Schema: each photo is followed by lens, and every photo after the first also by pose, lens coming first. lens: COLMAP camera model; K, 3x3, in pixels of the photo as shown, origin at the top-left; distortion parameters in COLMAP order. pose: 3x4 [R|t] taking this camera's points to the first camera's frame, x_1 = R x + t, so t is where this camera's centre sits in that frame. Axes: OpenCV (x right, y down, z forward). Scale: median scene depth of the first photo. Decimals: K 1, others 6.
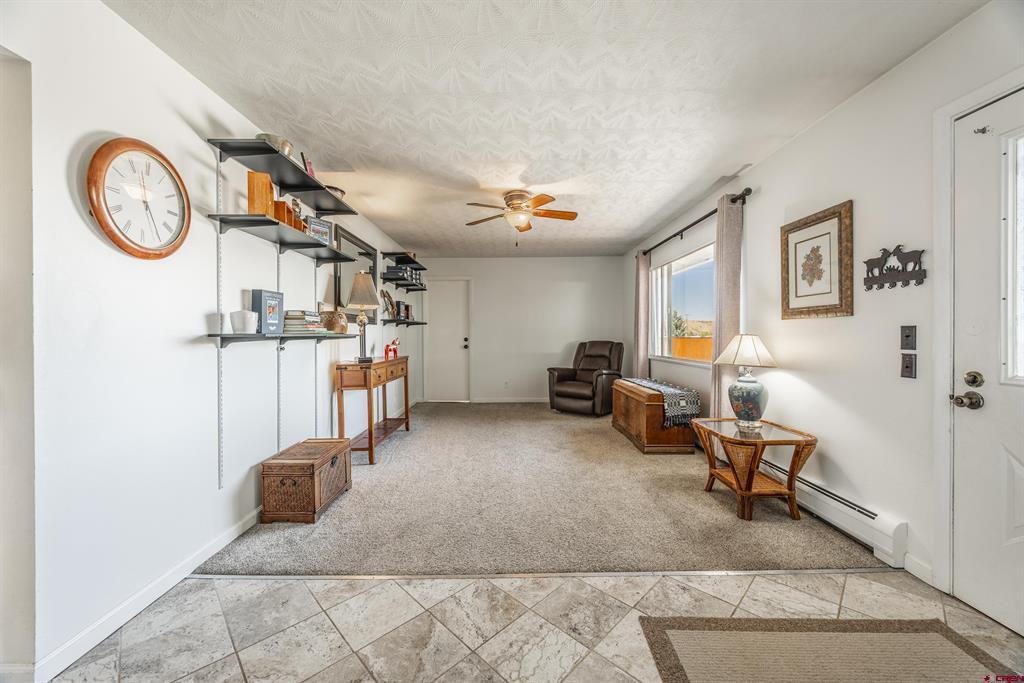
lens RADIAL K [[388.1, 0, 509.3], [0, 388.1, 337.7], [0, 0, 1]] dist [0.000363, -0.000159]
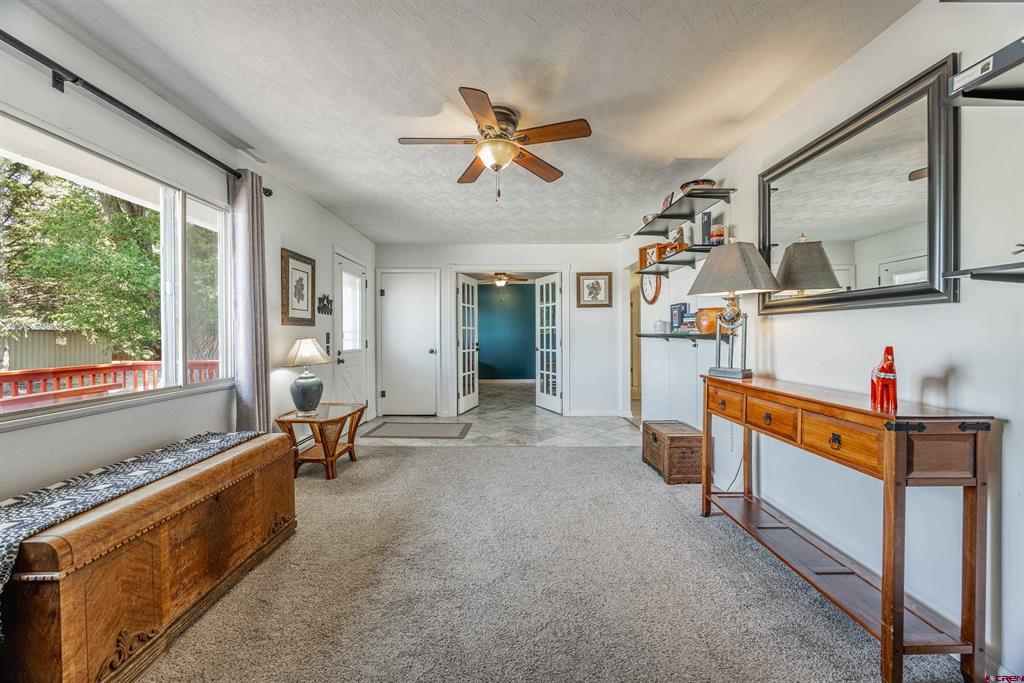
lens RADIAL K [[388.1, 0, 509.3], [0, 388.1, 337.7], [0, 0, 1]] dist [0.000363, -0.000159]
pose [[-0.999930, 0.009808, -0.006669, 0.012041], [0.009740, 0.999900, 0.010231, -0.012992], [0.006769, 0.010165, -0.999925, 2.494341]]
